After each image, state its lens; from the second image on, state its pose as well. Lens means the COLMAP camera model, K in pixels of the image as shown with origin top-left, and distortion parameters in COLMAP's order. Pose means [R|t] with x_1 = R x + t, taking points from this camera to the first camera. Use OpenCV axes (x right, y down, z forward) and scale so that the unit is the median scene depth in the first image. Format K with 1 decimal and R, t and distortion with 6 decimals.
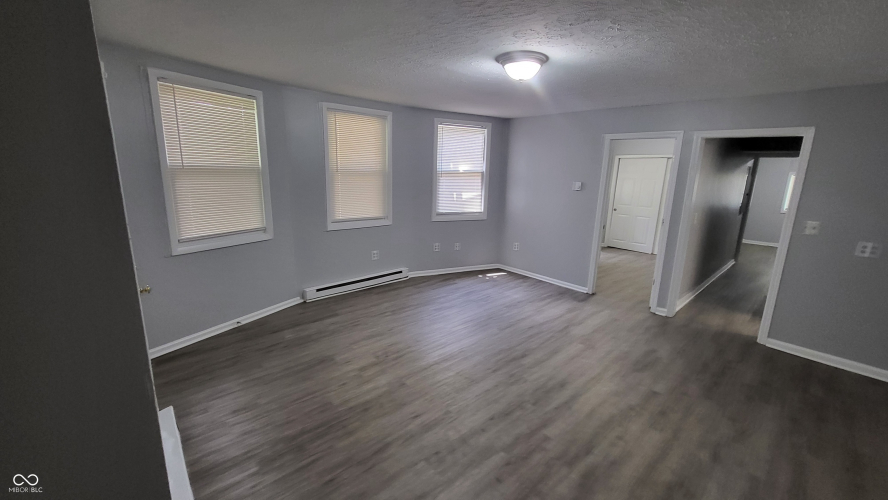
lens RADIAL K [[355.6, 0, 447.8], [0, 355.6, 249.2], [0, 0, 1]] dist [-0.000654, 0.000039]
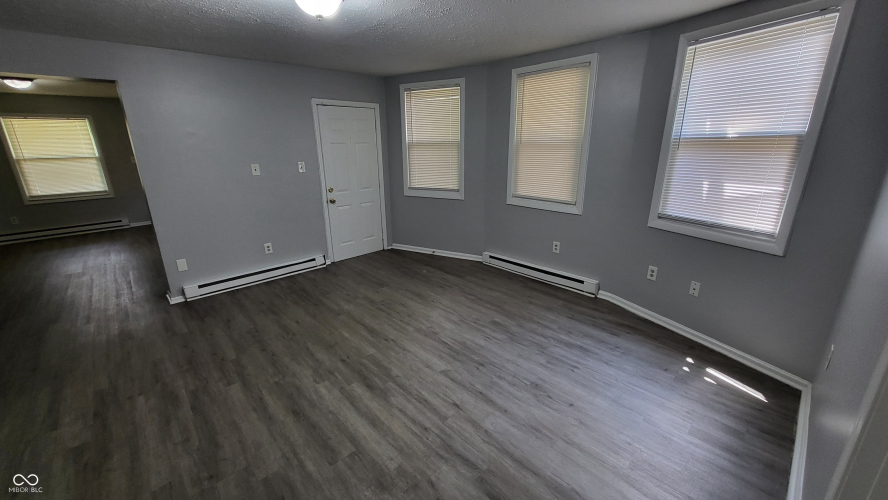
lens RADIAL K [[355.6, 0, 447.8], [0, 355.6, 249.2], [0, 0, 1]] dist [-0.000654, 0.000039]
pose [[-0.003579, 0.261422, -0.965218, 0.661419], [-0.209075, 0.943696, 0.256368, -0.153808], [0.977893, 0.202721, 0.051279, 0.817396]]
